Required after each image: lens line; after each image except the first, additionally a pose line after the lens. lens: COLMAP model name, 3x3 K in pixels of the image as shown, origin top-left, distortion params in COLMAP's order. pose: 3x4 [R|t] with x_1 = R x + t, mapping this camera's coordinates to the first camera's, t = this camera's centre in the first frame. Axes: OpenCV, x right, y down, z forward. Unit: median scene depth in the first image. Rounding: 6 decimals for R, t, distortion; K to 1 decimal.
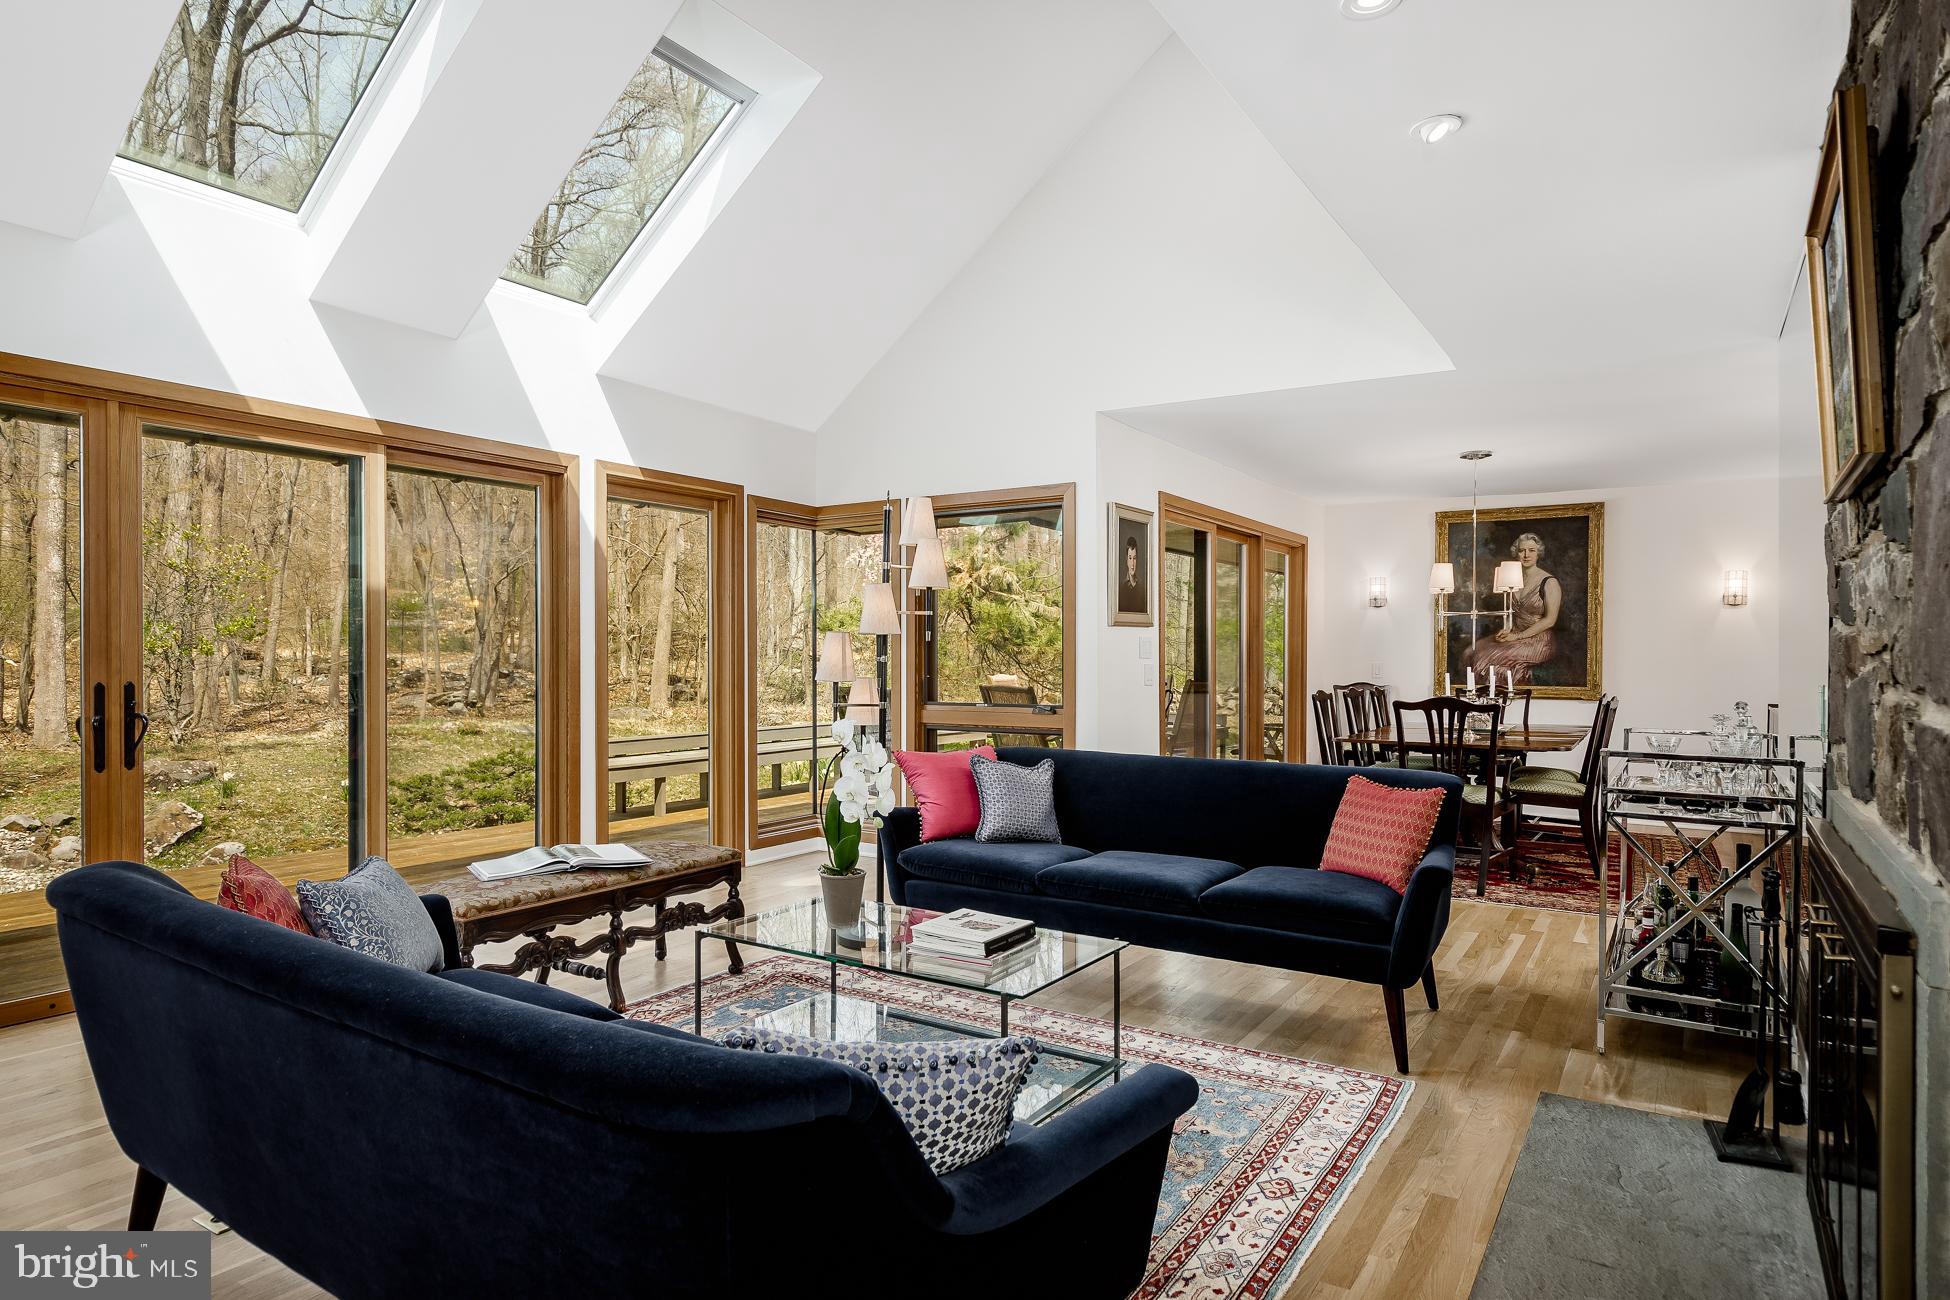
lens RADIAL K [[1121.8, 0, 958.3], [0, 1121.8, 659.9], [0, 0, 1]] dist [0.007911, 0.000561]
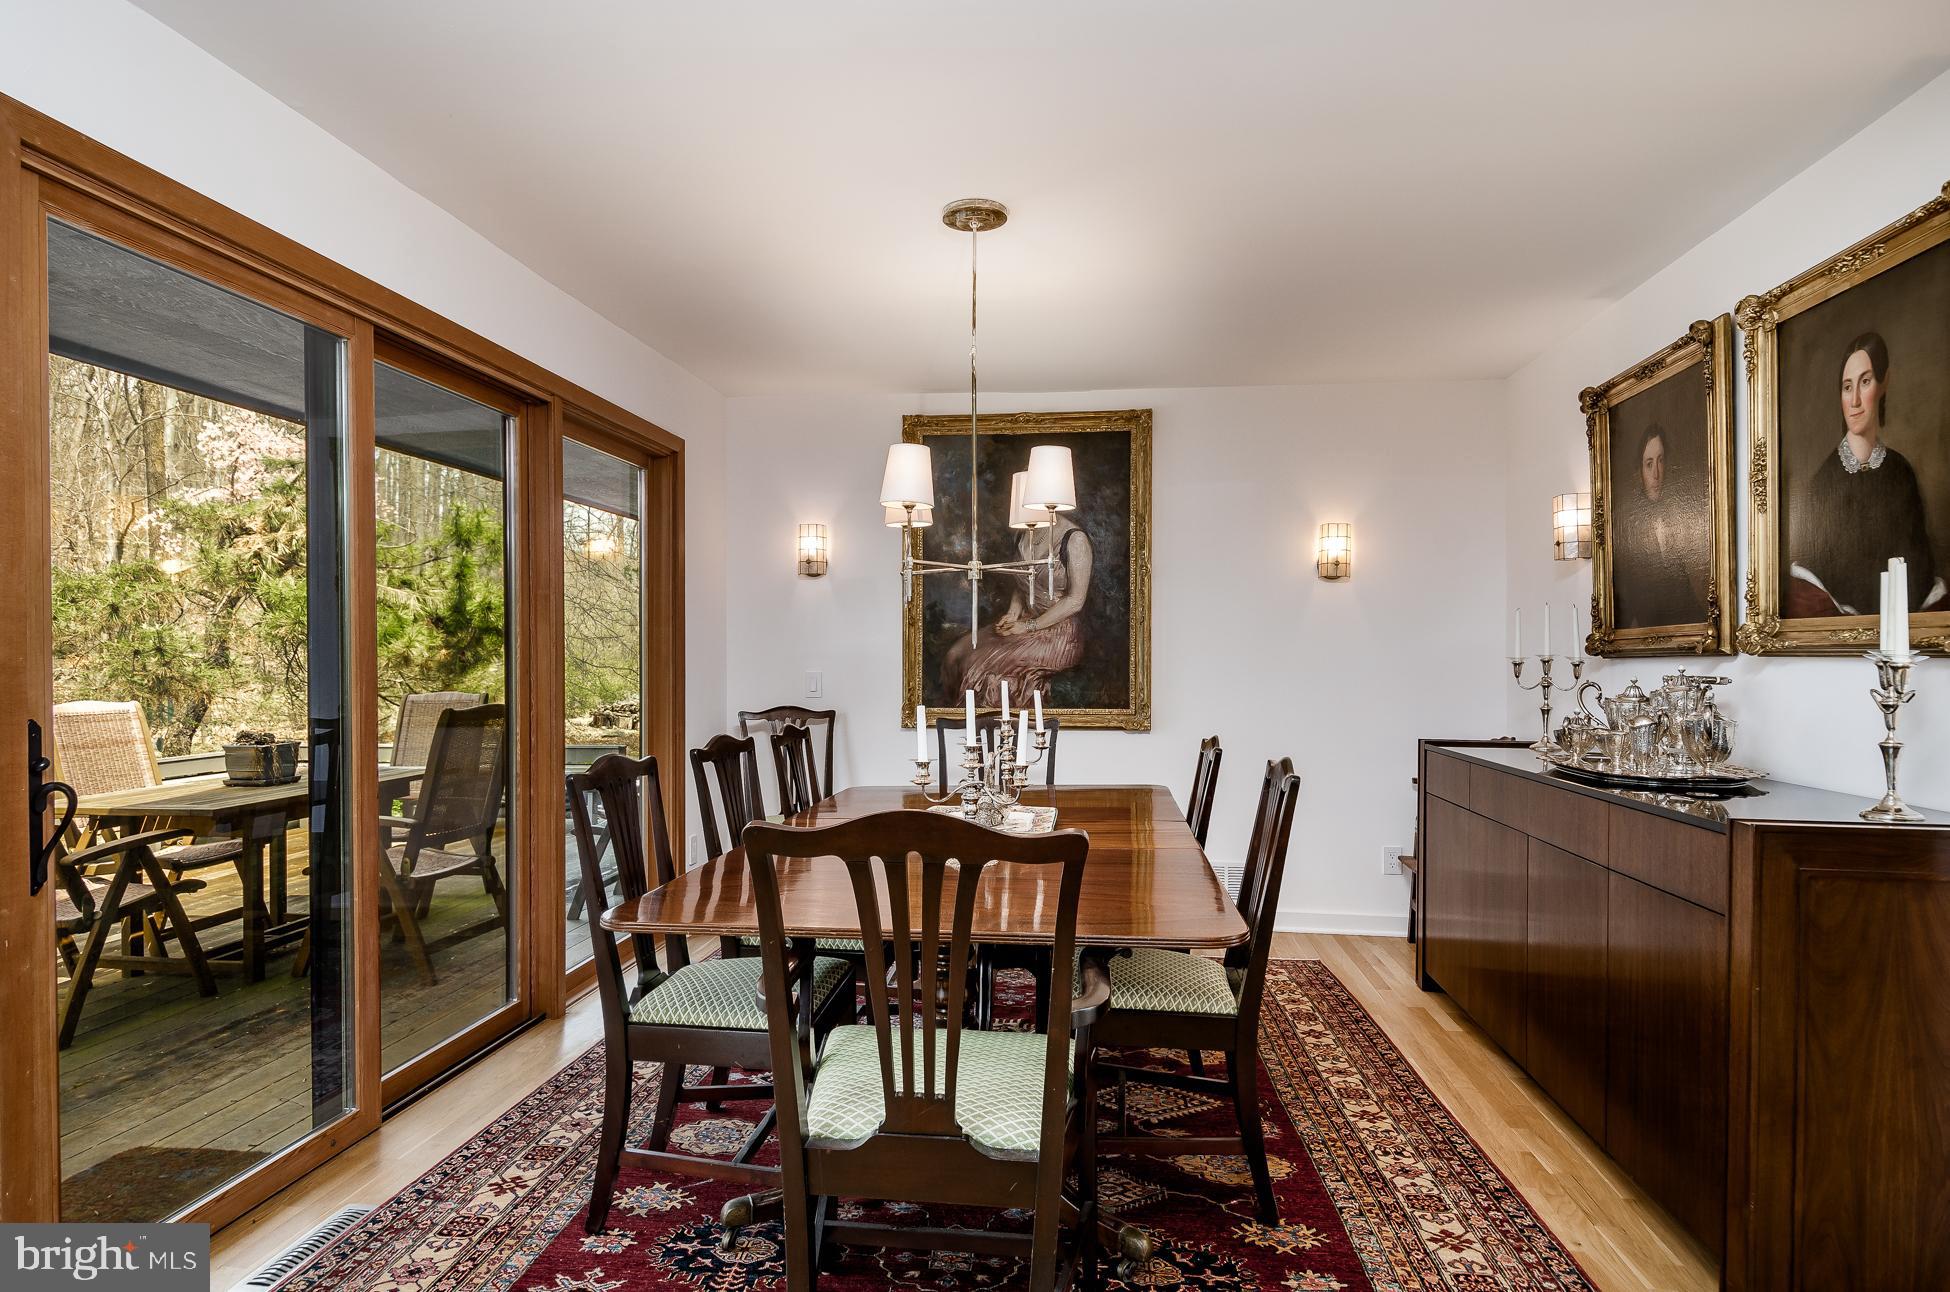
lens RADIAL K [[1078.6, 0, 969.9], [0, 1078.6, 657.2], [0, 0, 1]] dist [0.000834, -0.000141]
pose [[0.899529, -0.005258, 0.436828, 0.222817], [0.006401, 0.999979, -0.001145, -0.004184], [-0.436813, 0.003826, 0.899544, 0.508230]]
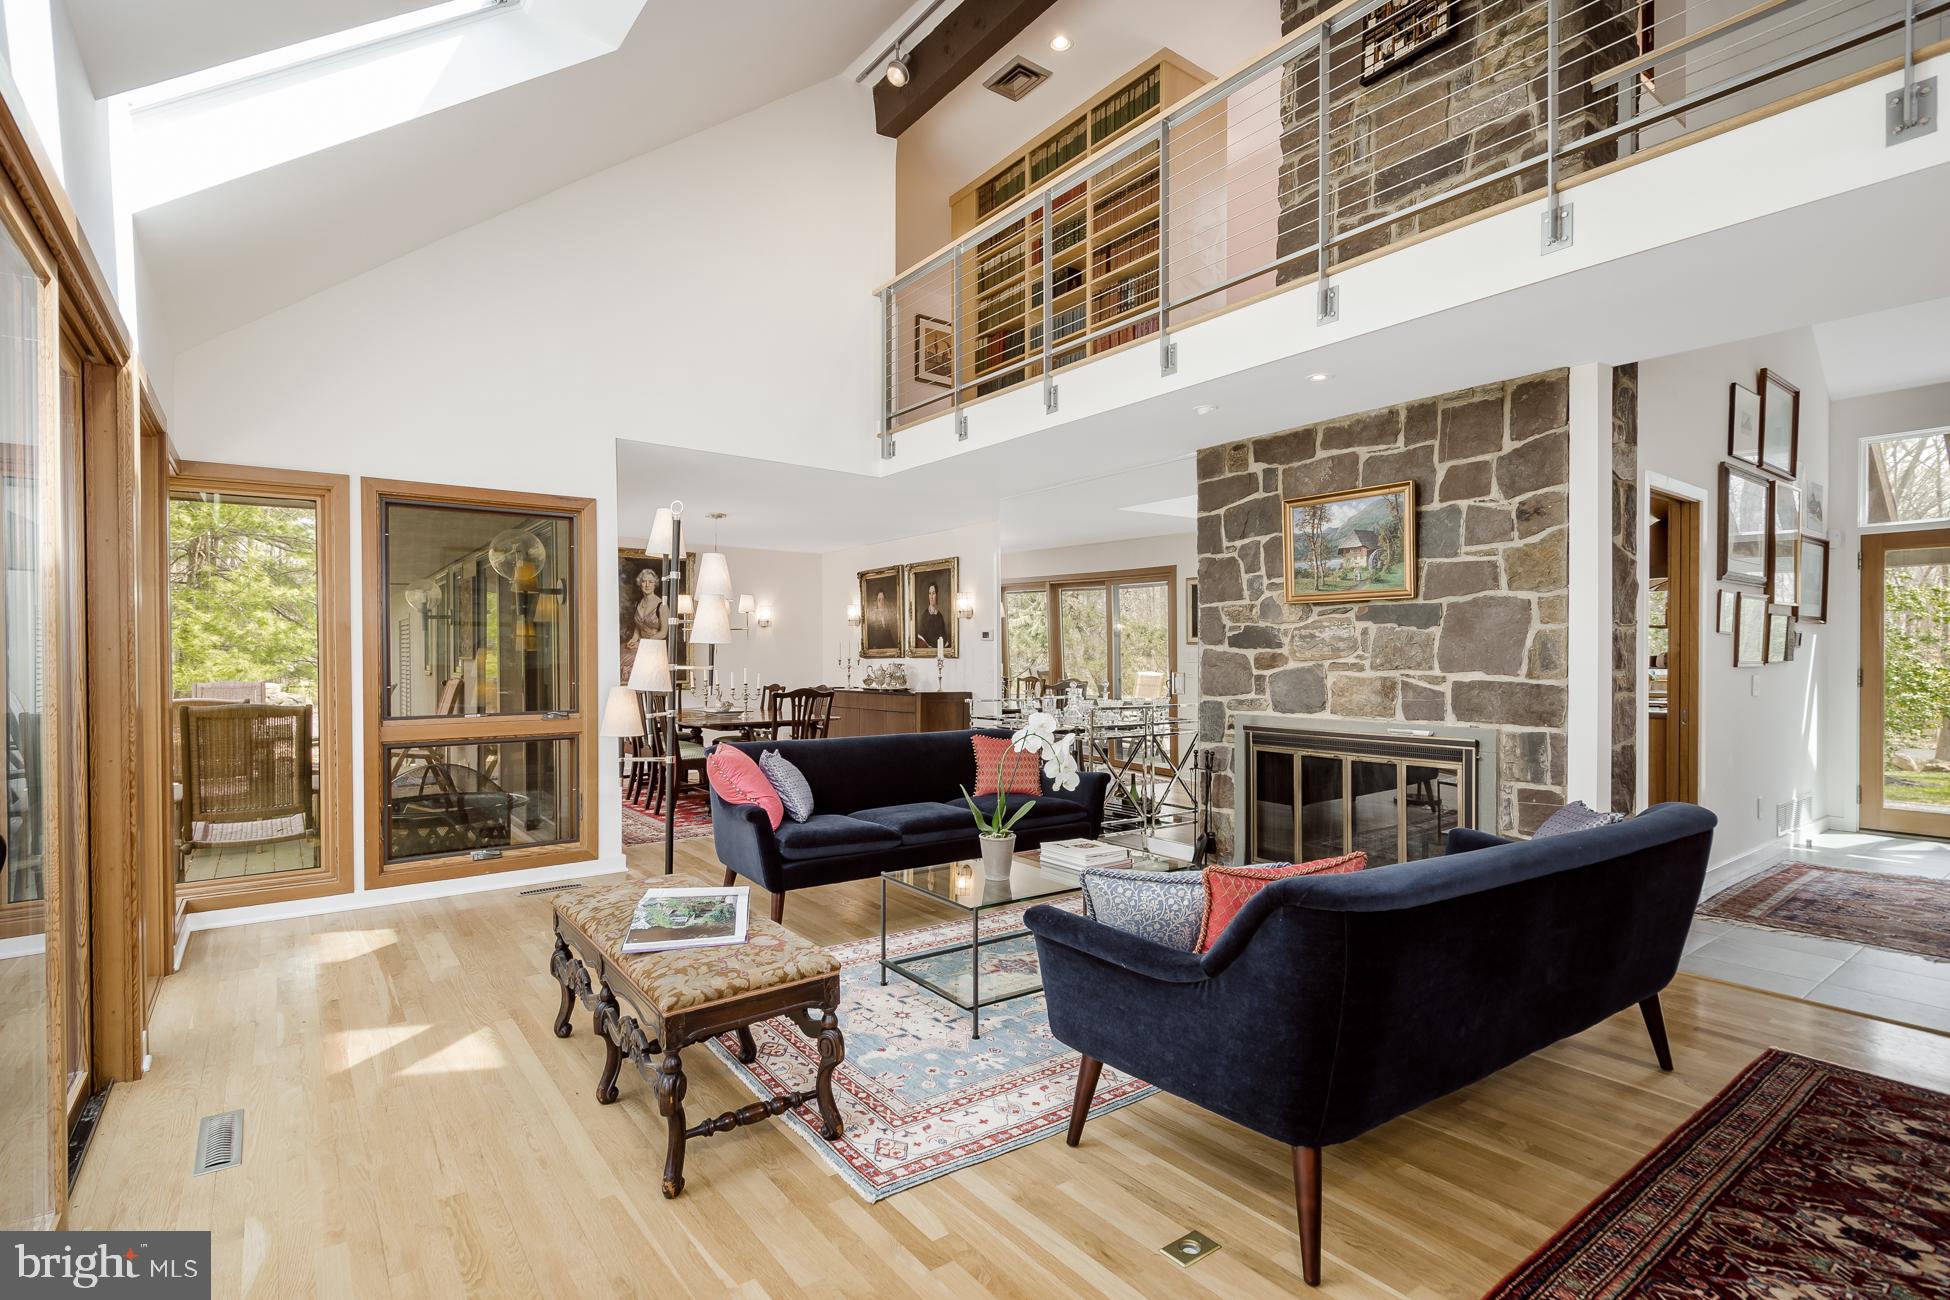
lens RADIAL K [[941.9, 0, 970.8], [0, 941.9, 660.7], [0, 0, 1]] dist [0.011739, 0.000120]
pose [[0.332568, -0.010207, 0.943024, -0.443934], [0.007641, 0.999938, 0.008128, -0.008256], [-0.943048, 0.004503, 0.332626, 0.262620]]
